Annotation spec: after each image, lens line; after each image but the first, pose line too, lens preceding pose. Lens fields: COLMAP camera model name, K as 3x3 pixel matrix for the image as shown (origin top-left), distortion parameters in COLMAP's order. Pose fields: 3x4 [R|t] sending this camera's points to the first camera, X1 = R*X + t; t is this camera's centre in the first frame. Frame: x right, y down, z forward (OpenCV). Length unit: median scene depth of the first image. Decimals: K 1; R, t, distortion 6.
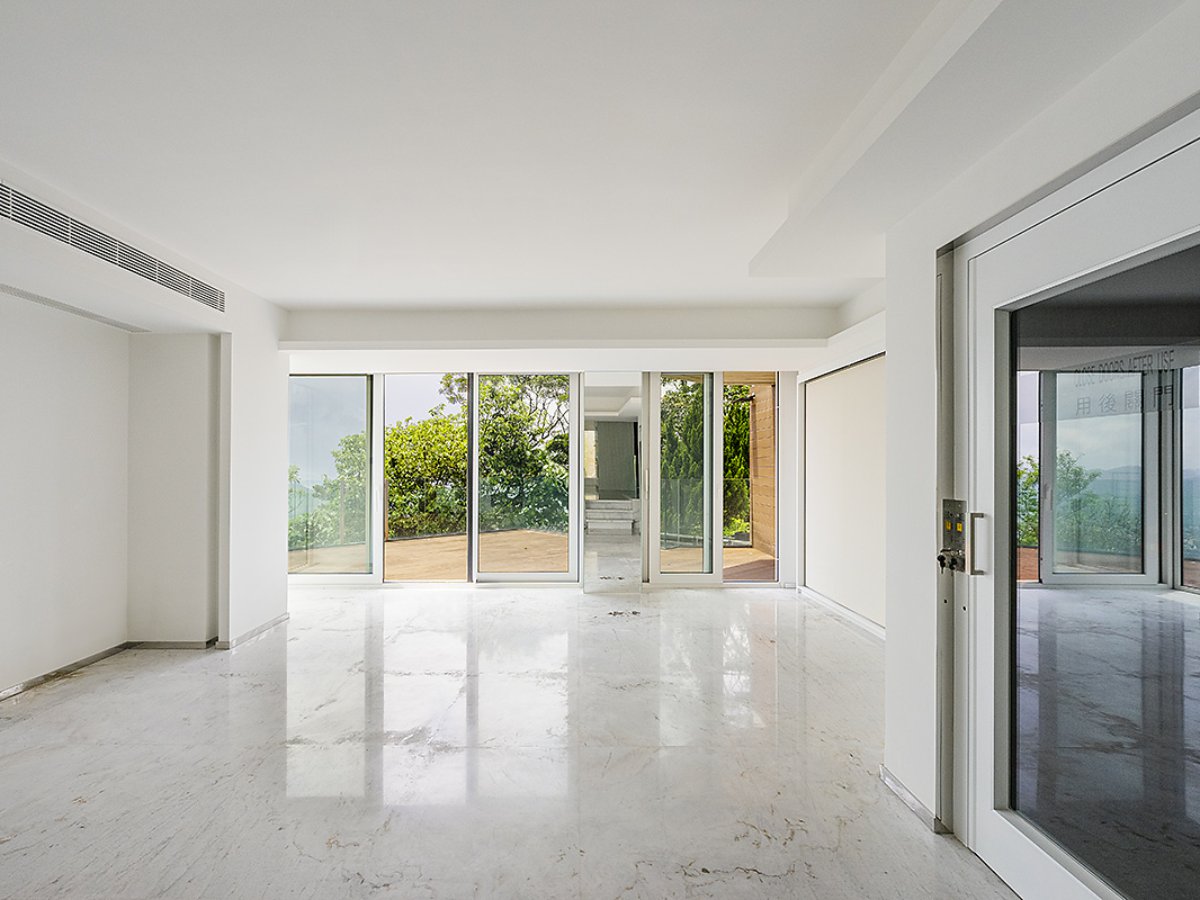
lens RADIAL K [[551.0, 0, 593.0], [0, 551.0, 456.6], [0, 0, 1]] dist [0.007705, -0.000222]
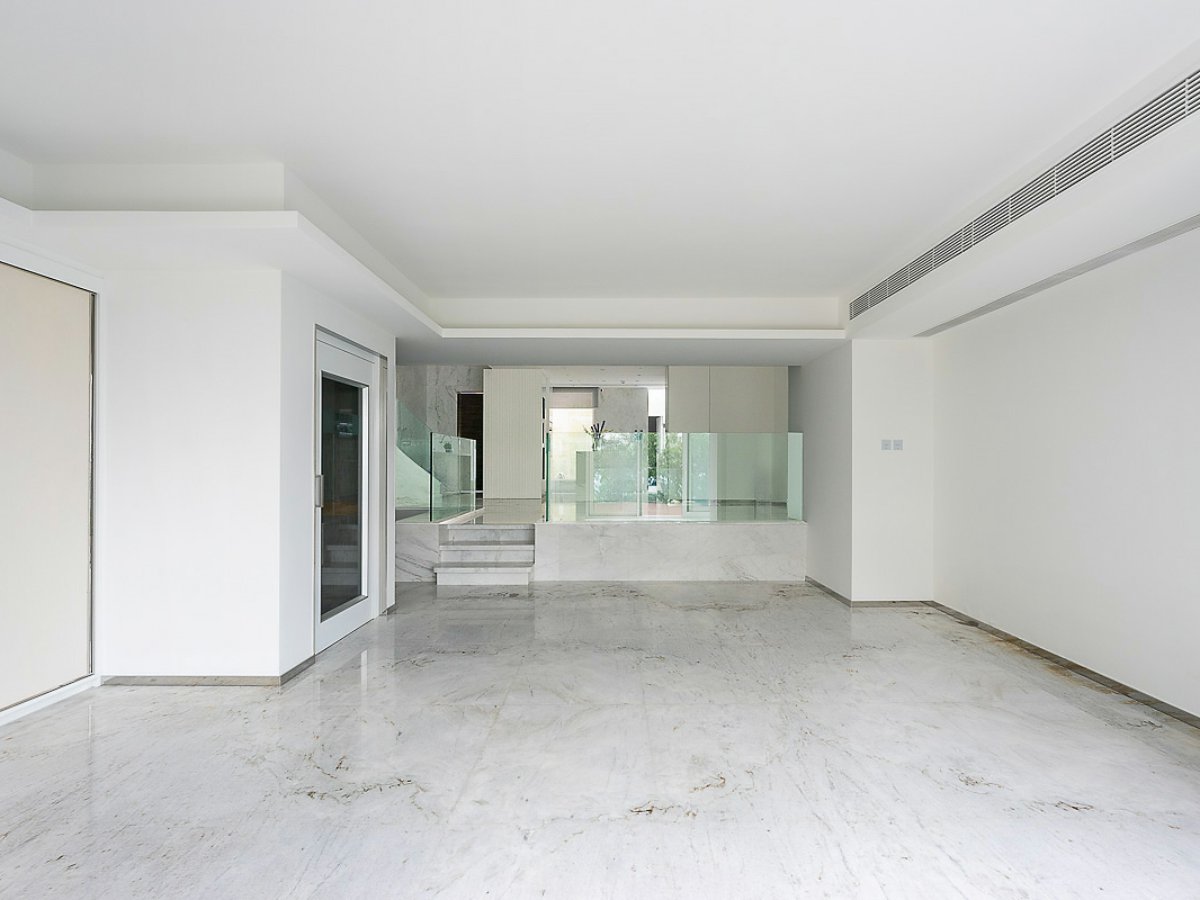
lens RADIAL K [[551.0, 0, 601.2], [0, 551.0, 452.3], [0, 0, 1]] dist [0.007705, -0.000222]
pose [[-0.999880, 0.007806, 0.013380, -0.232613], [0.007634, 0.999889, -0.012823, 0.039585], [-0.013478, -0.012719, -0.999828, 2.127551]]
